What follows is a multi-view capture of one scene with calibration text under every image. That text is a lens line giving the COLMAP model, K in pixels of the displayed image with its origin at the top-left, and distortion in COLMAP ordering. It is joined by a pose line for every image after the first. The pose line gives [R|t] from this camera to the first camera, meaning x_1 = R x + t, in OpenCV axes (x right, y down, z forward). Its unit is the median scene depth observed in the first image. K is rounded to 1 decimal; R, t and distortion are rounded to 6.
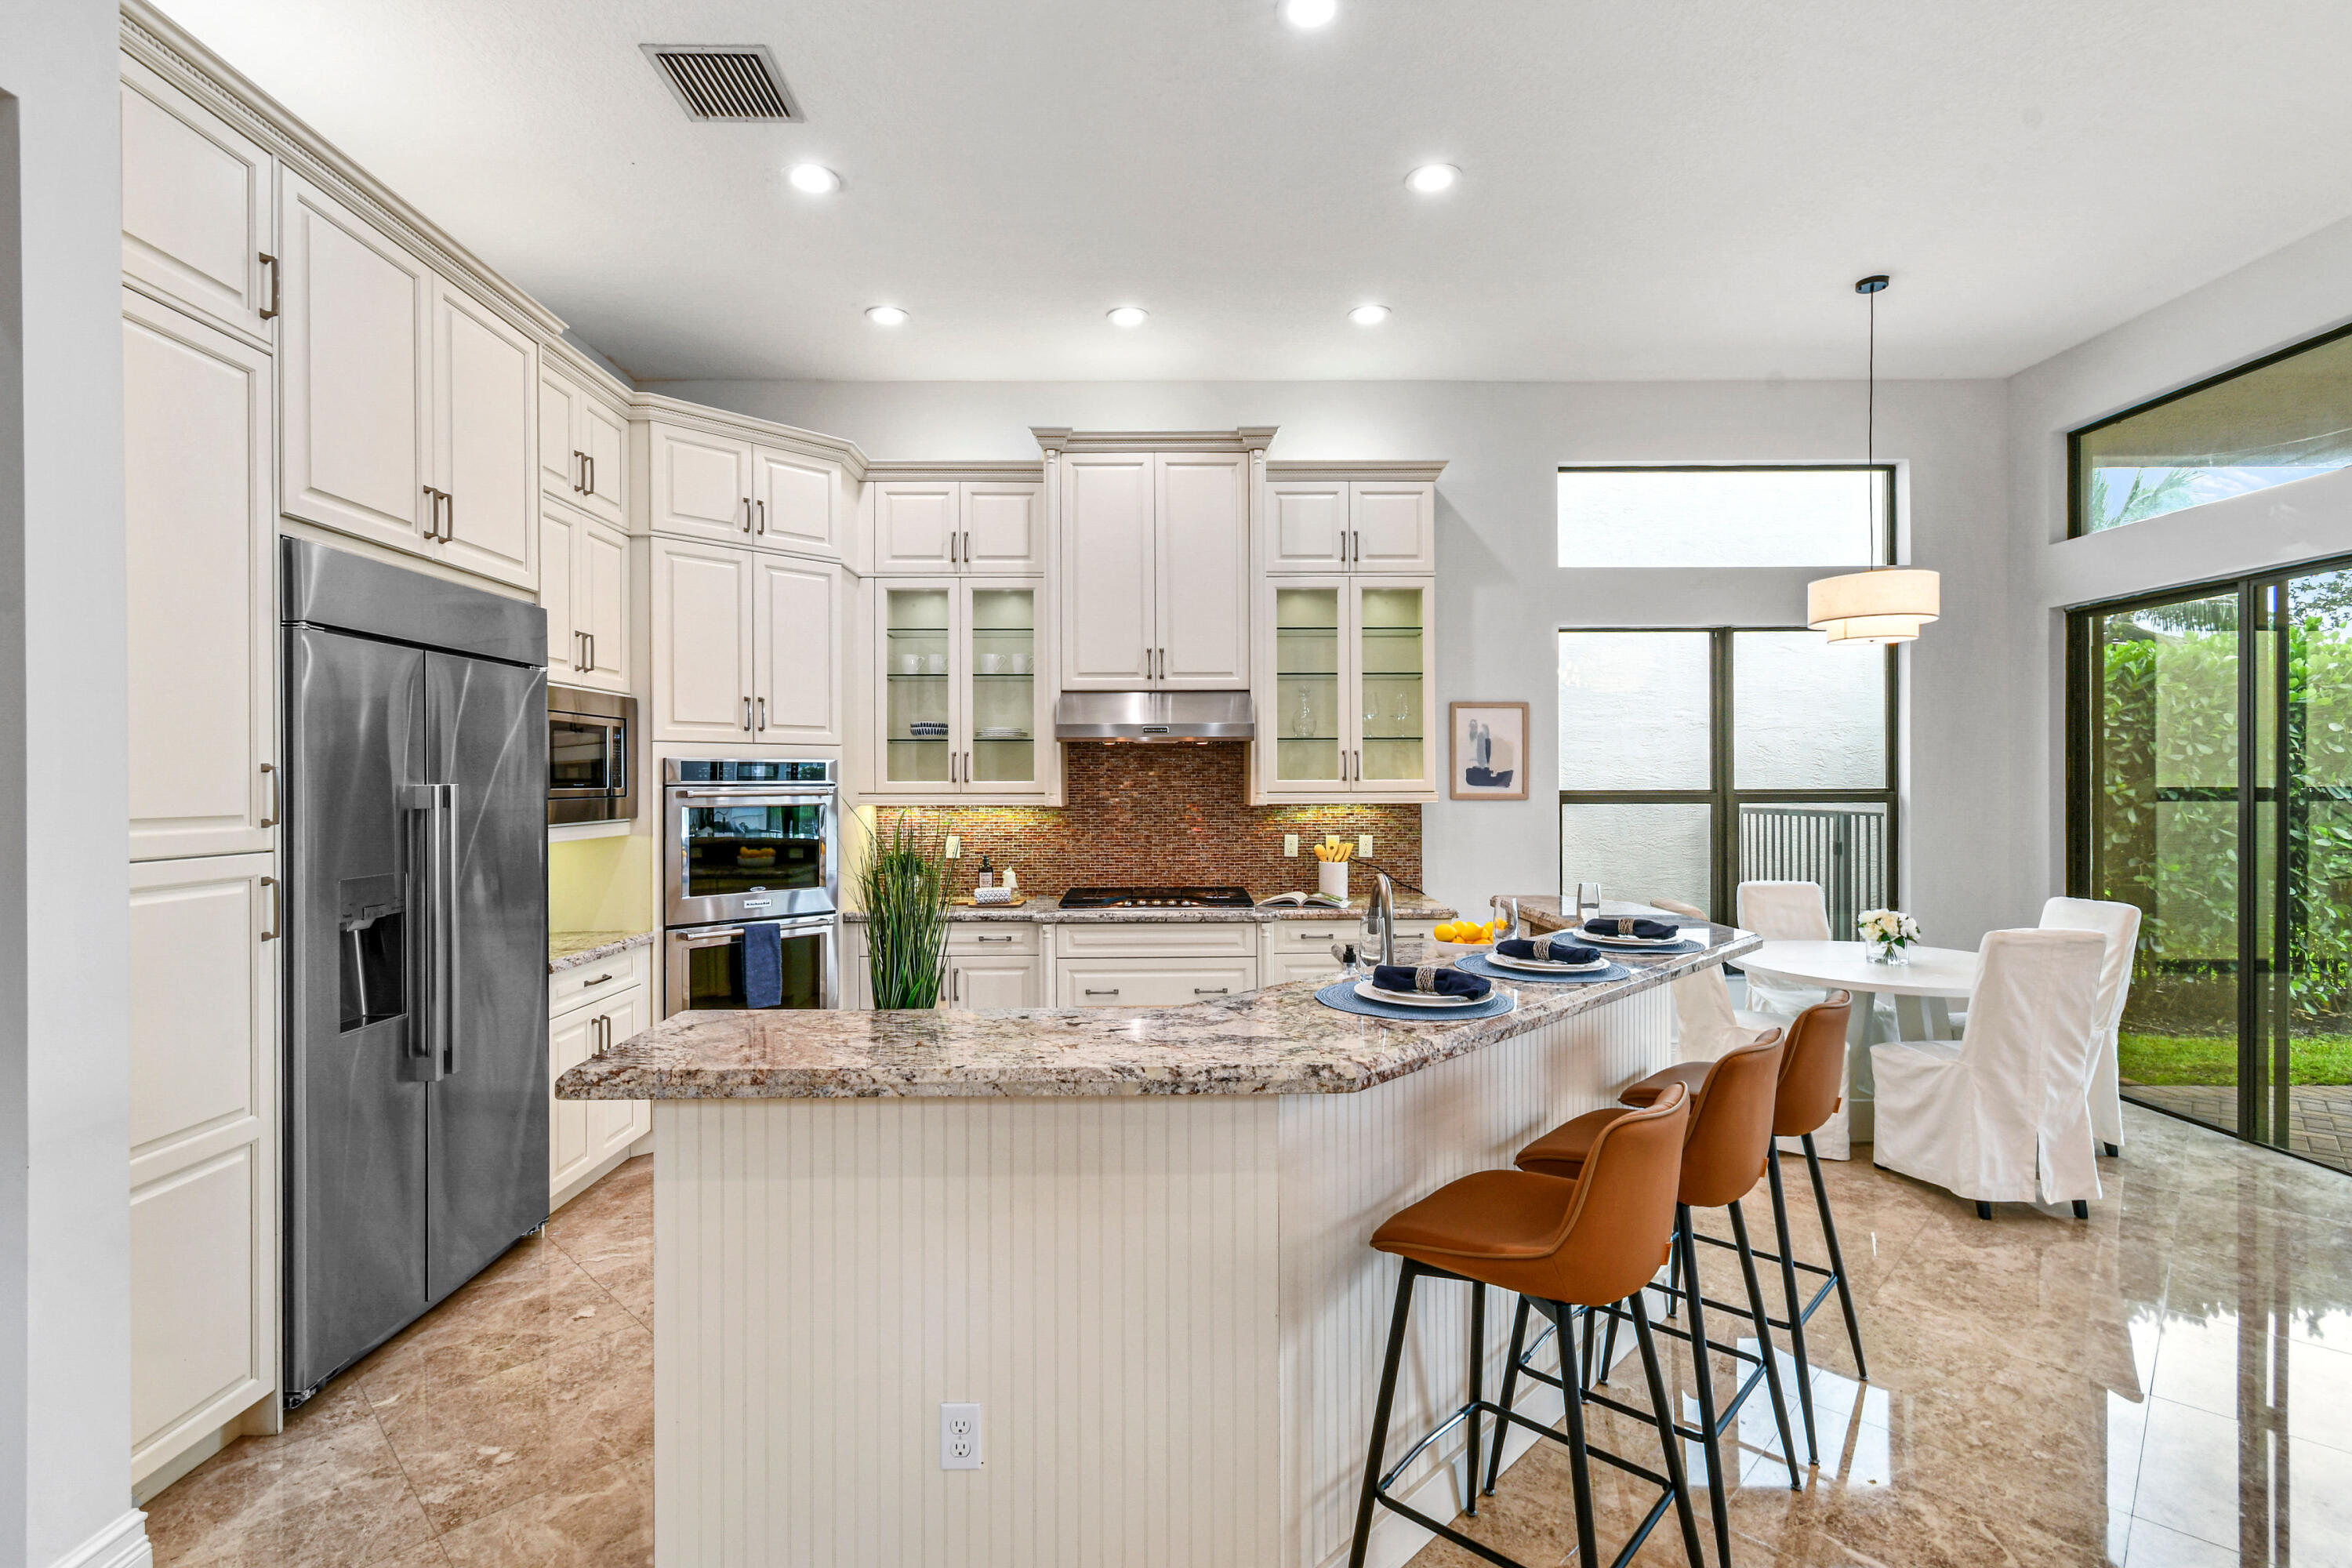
lens RADIAL K [[1087.0, 0, 1176.7], [0, 1087.0, 784.7], [0, 0, 1]] dist [-0.001352, -0.001092]
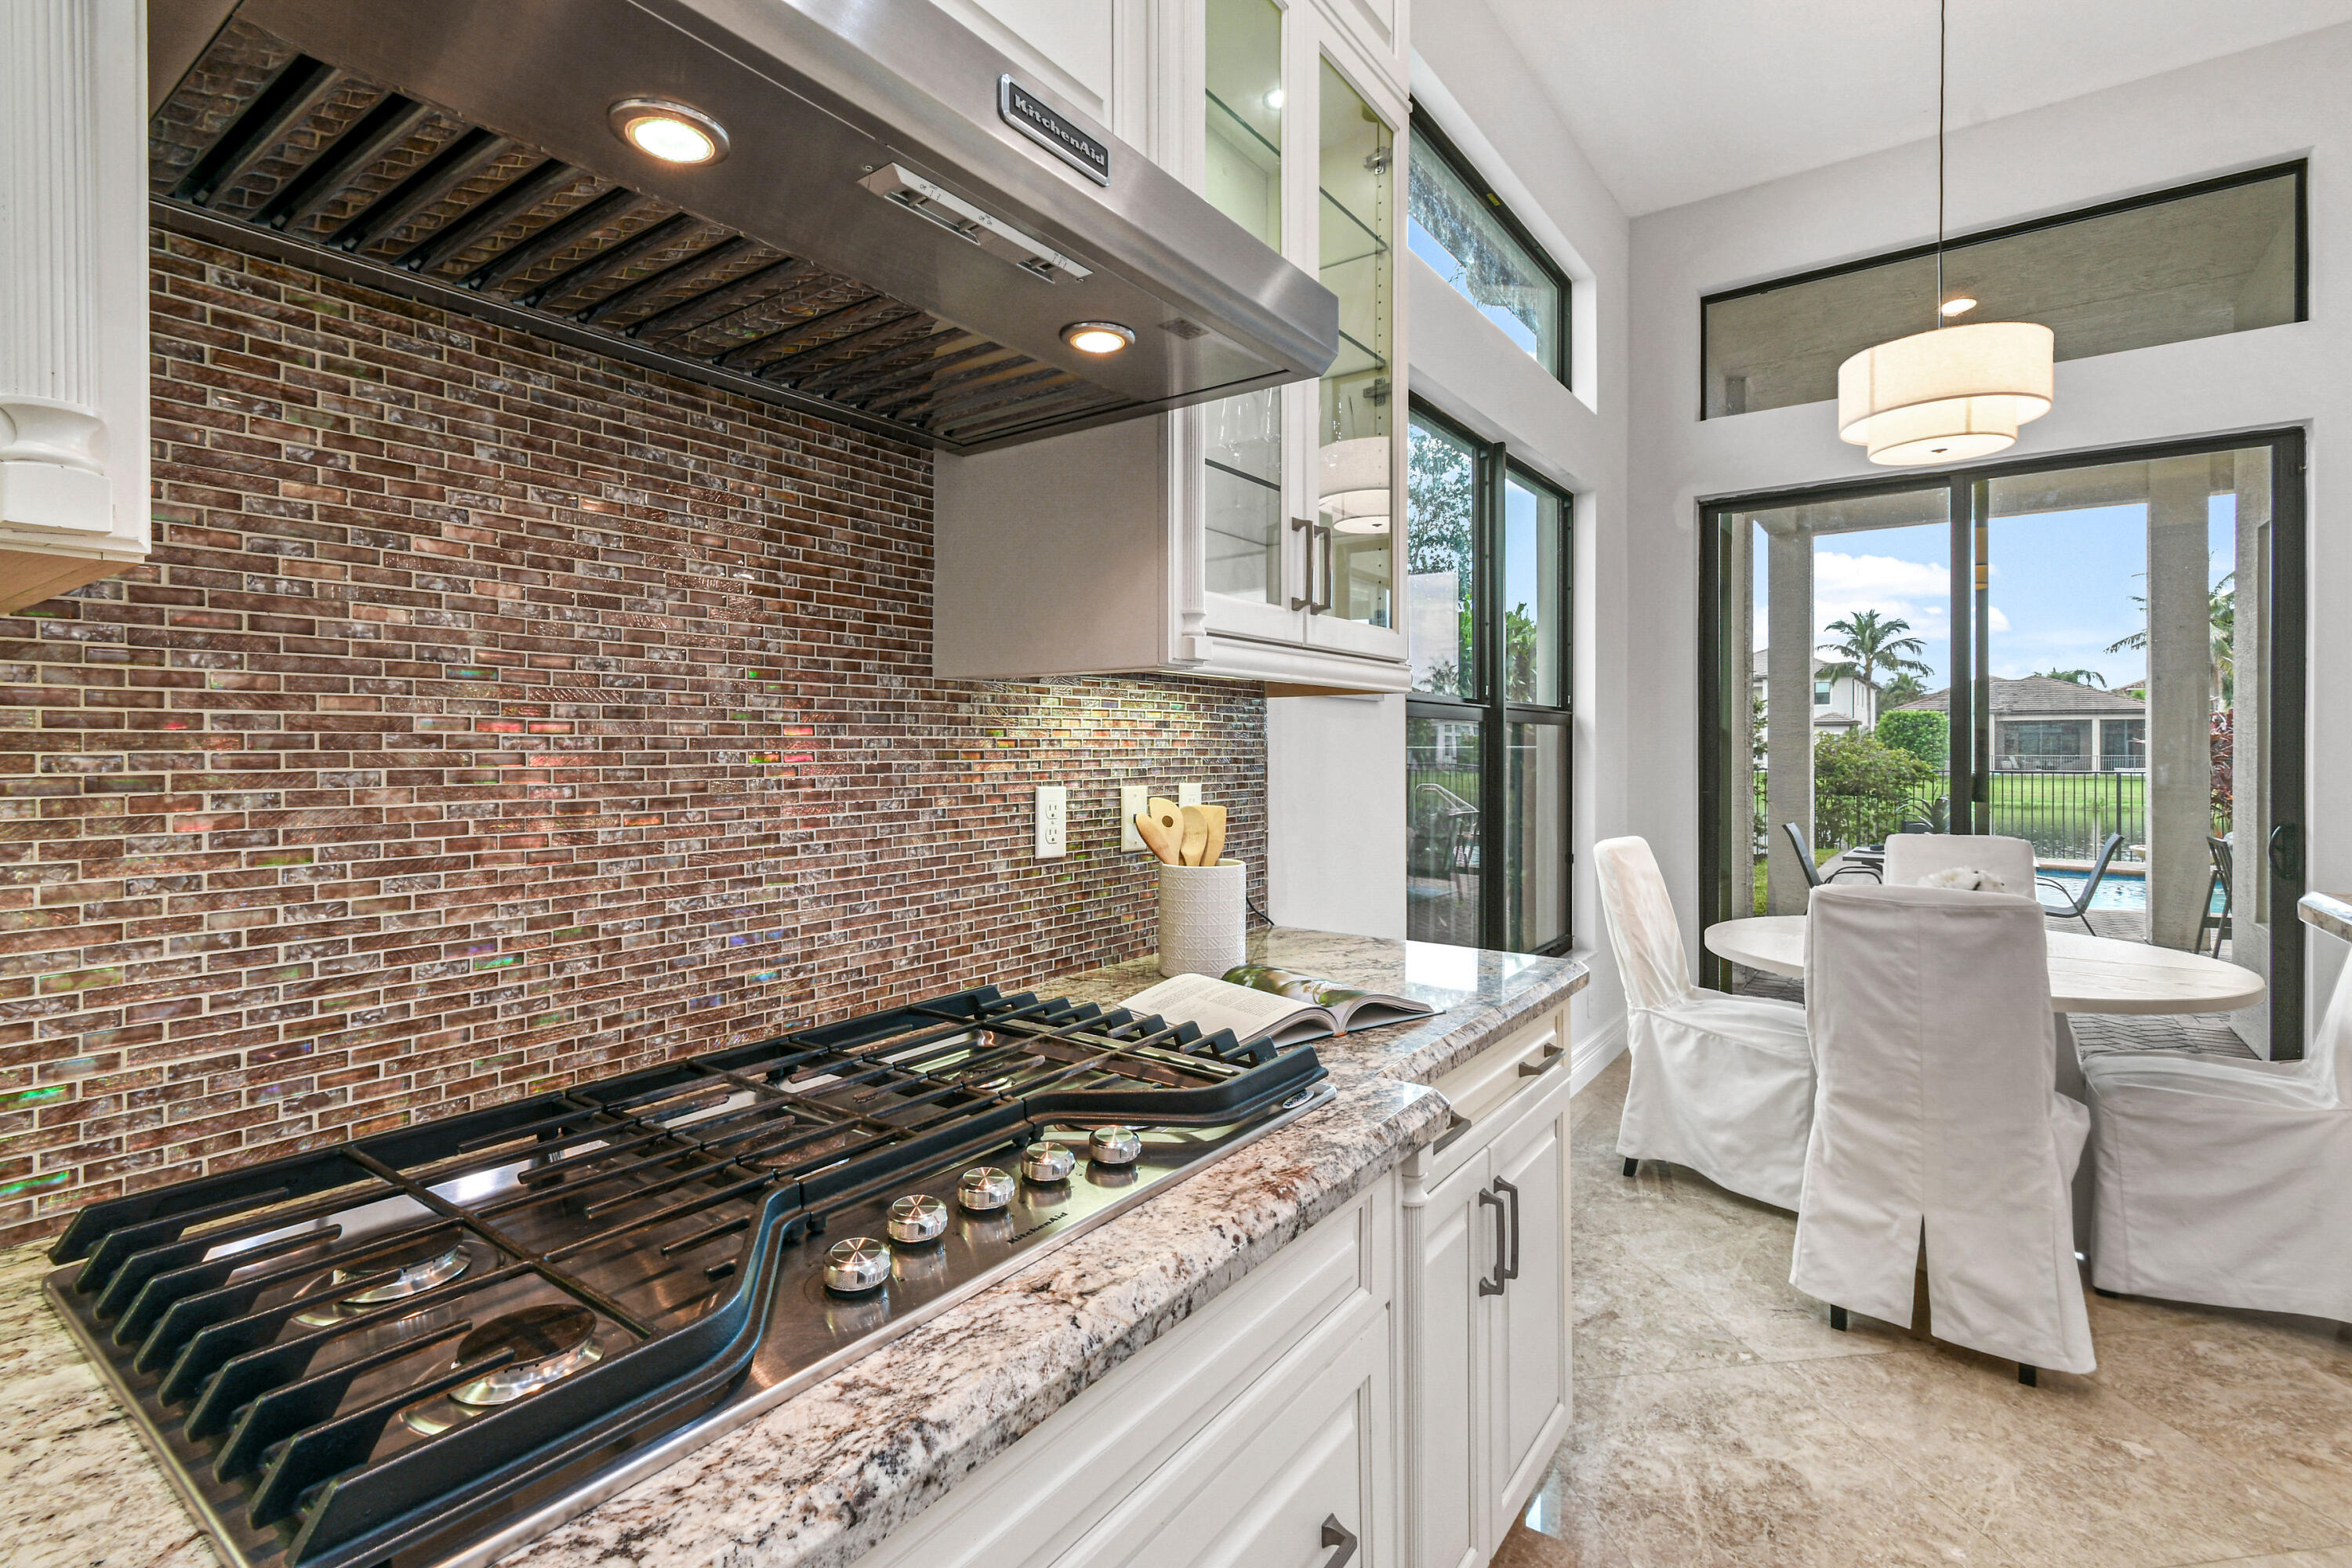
lens RADIAL K [[1087.0, 0, 1167.6], [0, 1087.0, 769.8], [0, 0, 1]] dist [-0.001352, -0.001092]
pose [[0.605270, -0.012181, 0.795927, -0.121265], [0.003570, 0.999914, 0.012588, 0.037651], [-0.796012, -0.004777, 0.605262, 0.788036]]
